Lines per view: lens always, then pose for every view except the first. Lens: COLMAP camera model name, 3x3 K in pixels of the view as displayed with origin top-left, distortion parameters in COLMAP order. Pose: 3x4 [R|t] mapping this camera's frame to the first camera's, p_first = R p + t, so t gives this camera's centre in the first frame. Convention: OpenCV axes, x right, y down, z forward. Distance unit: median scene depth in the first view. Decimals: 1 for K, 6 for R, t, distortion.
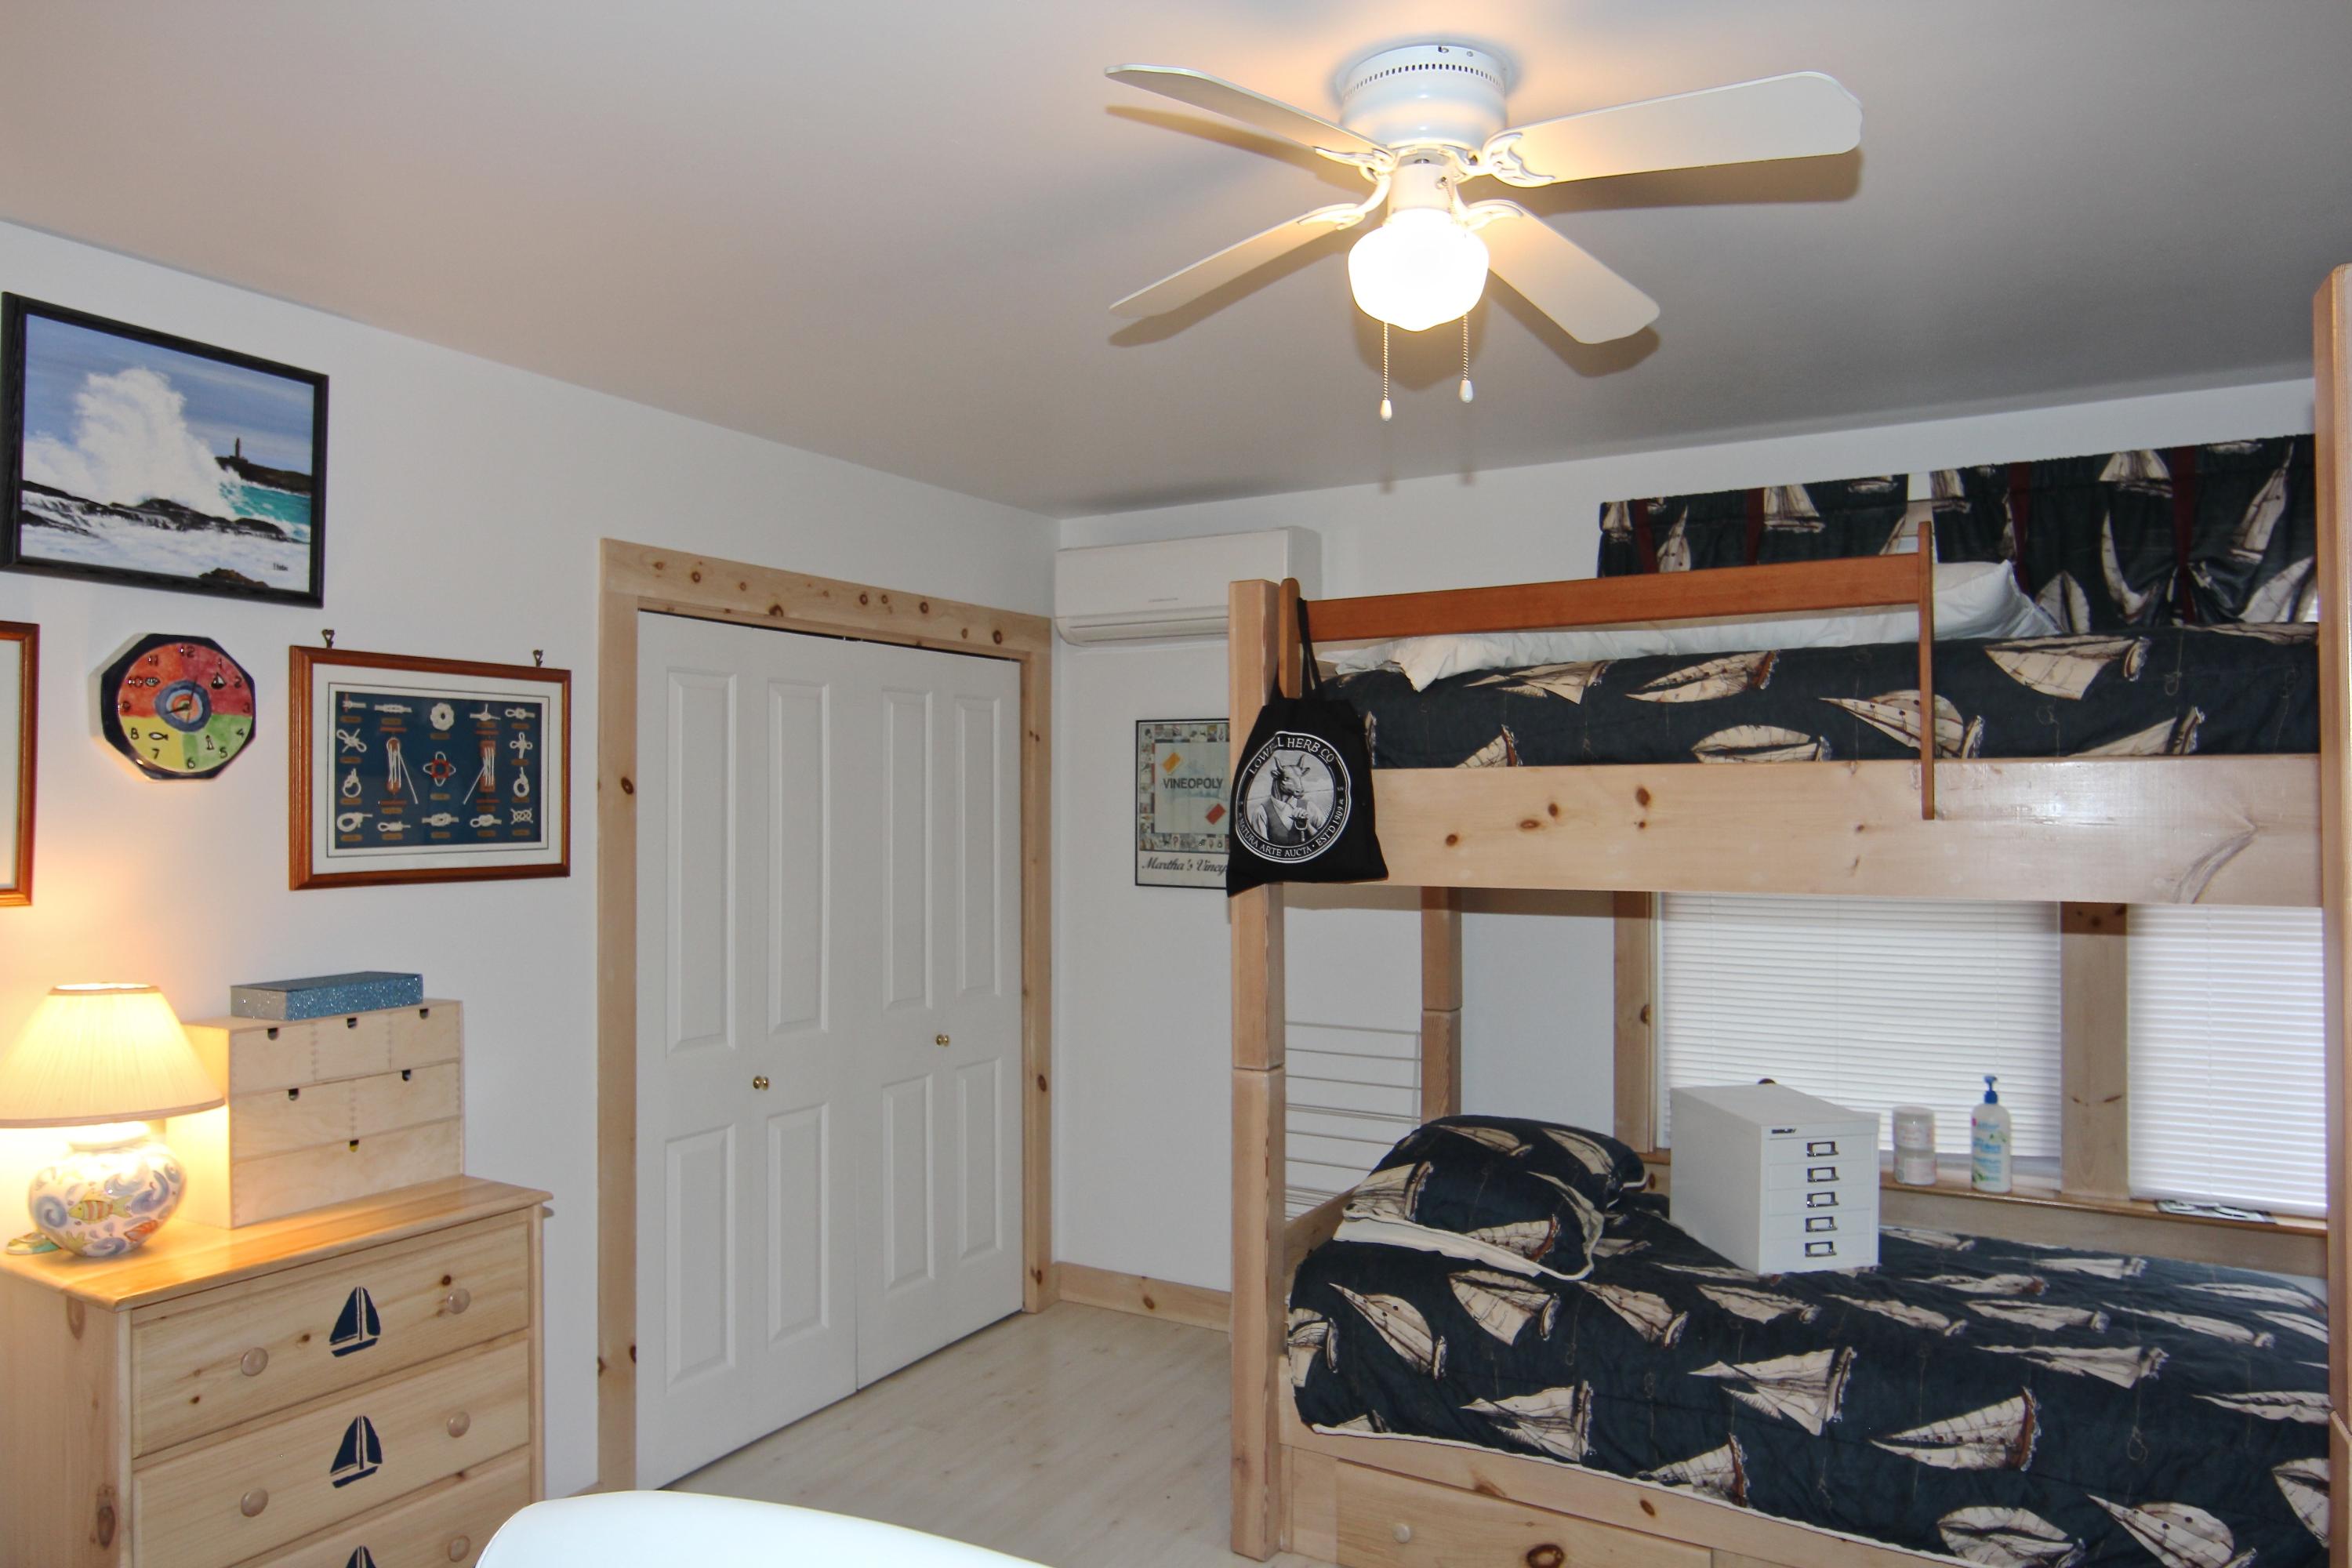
lens RADIAL K [[1500.1, 0, 1176.9], [0, 1500.1, 793.9], [0, 0, 1]] dist [-0.011822, 0.001133]
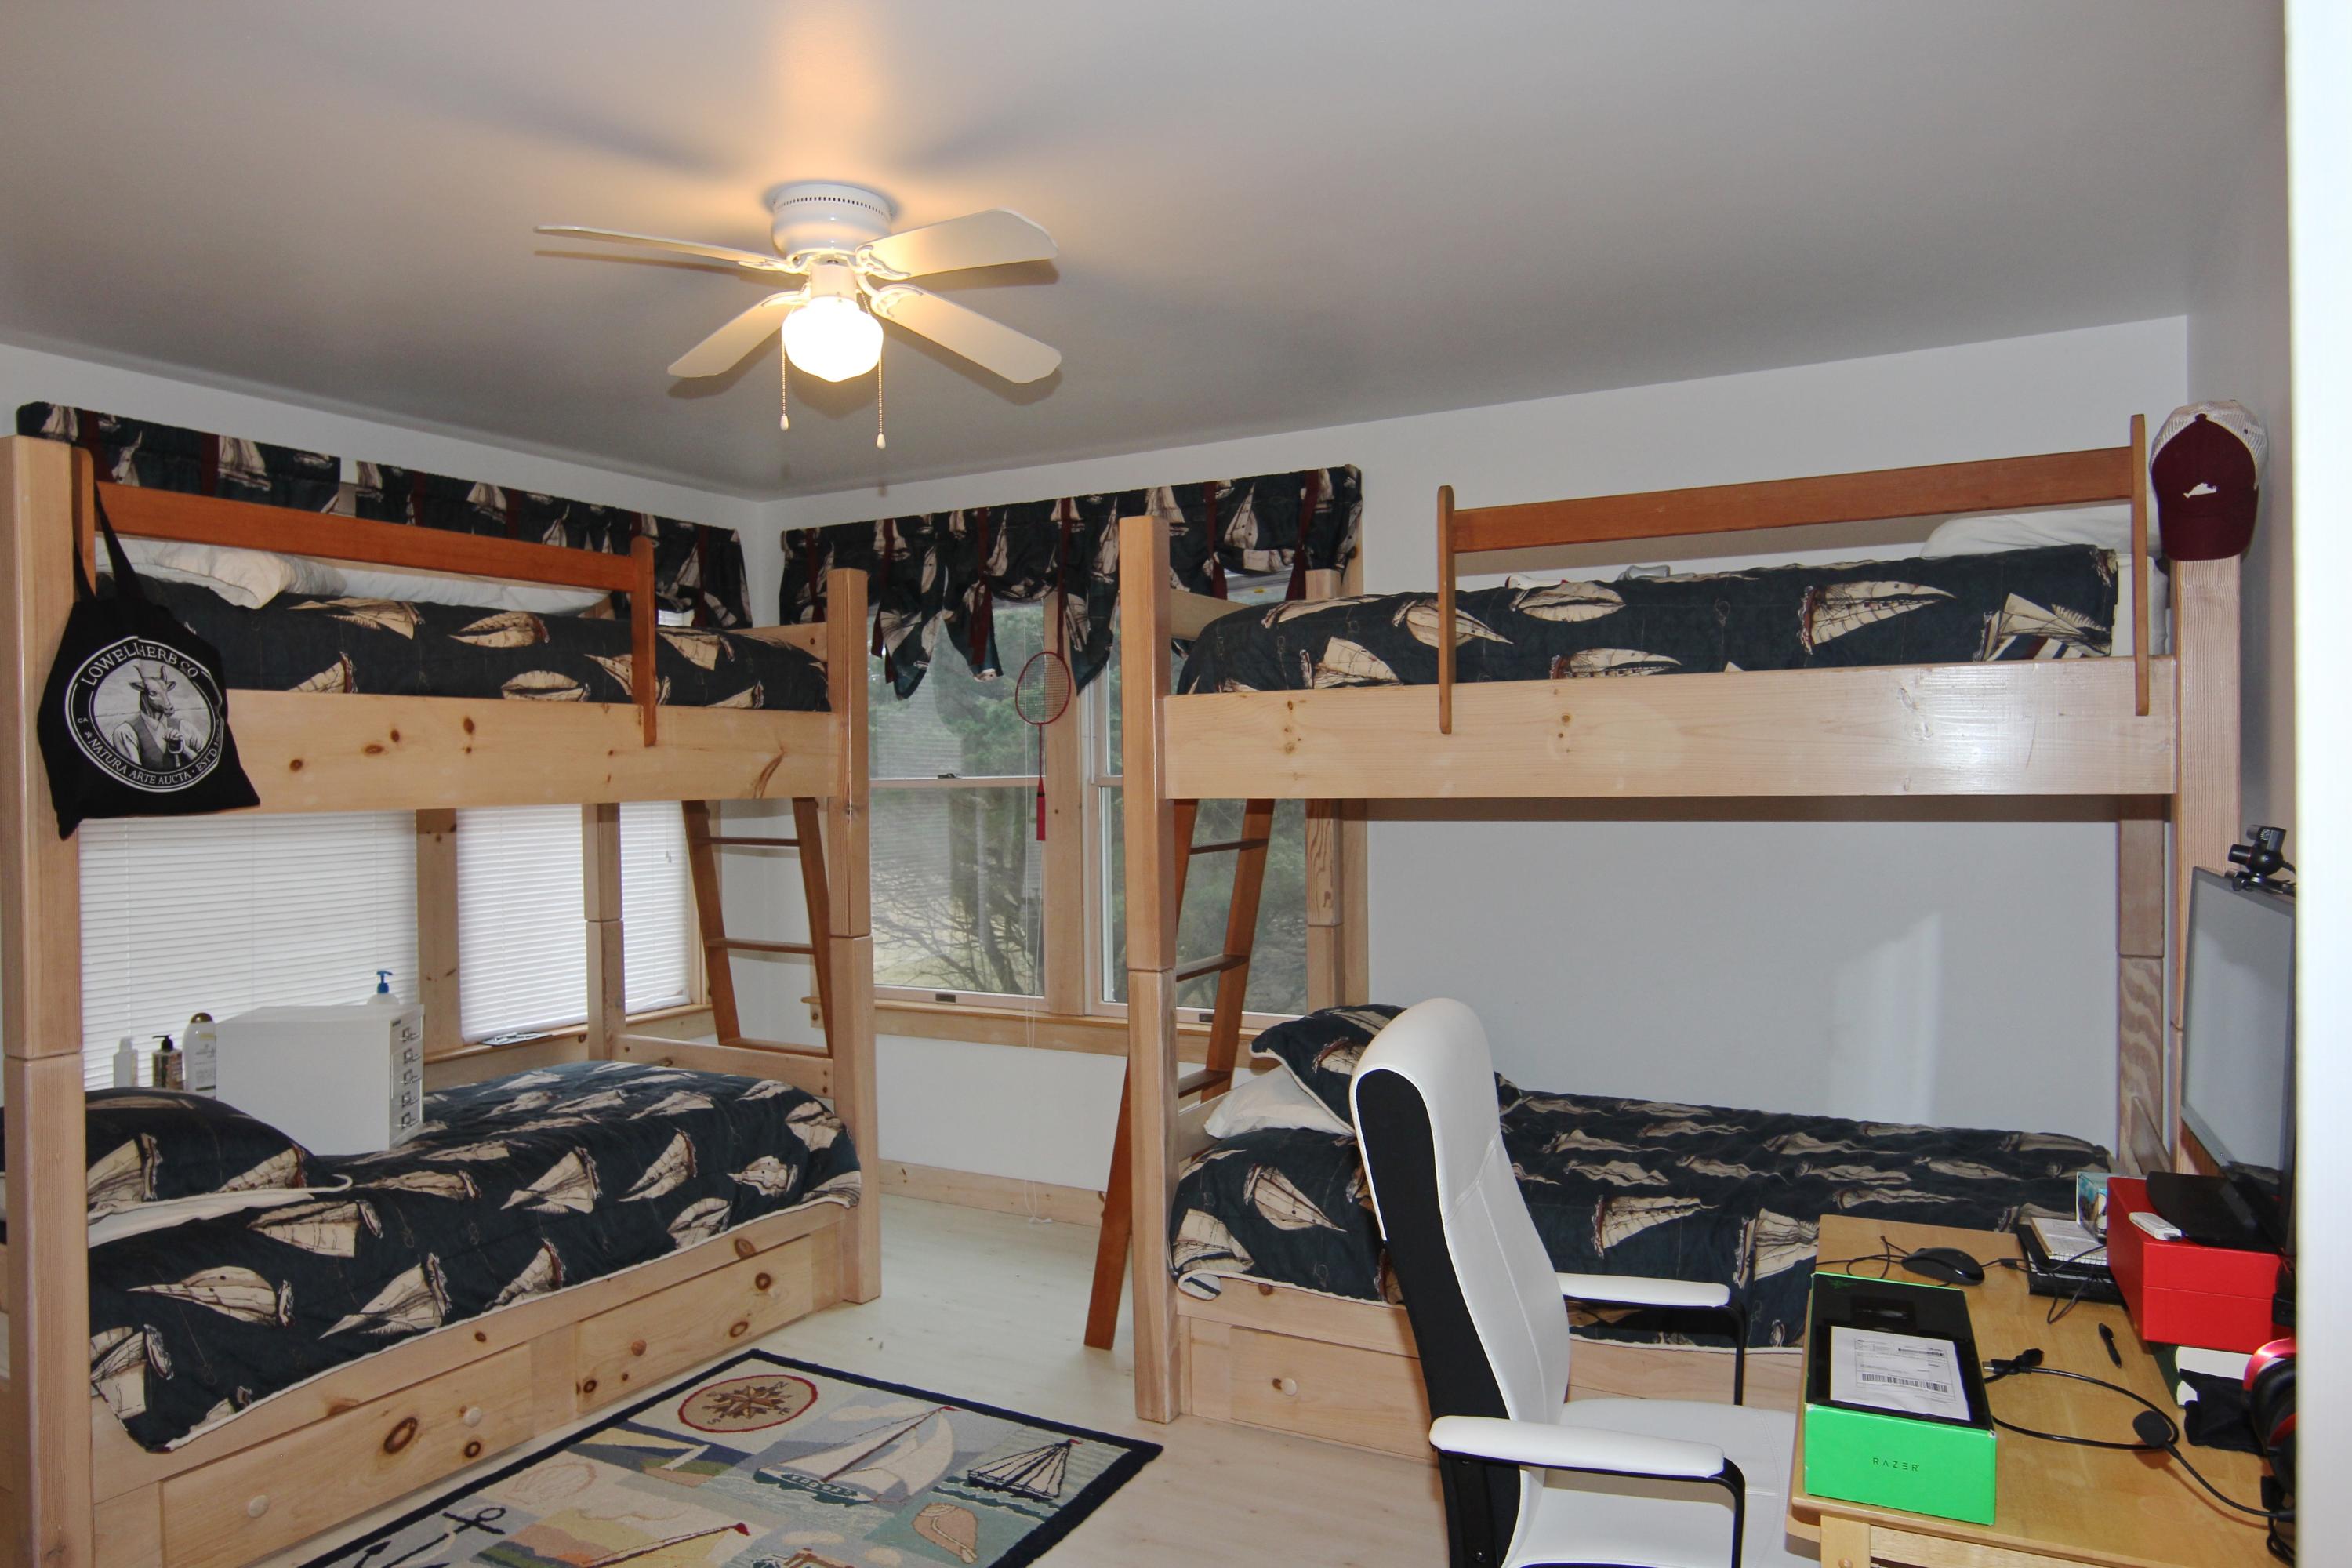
lens RADIAL K [[1500.1, 0, 1176.3], [0, 1500.1, 782.8], [0, 0, 1]] dist [-0.011822, 0.001133]
pose [[-0.016562, -0.005120, 0.999850, -0.806507], [0.004779, 0.999975, 0.005199, 0.040347], [-0.999851, 0.004864, -0.016537, 0.448968]]
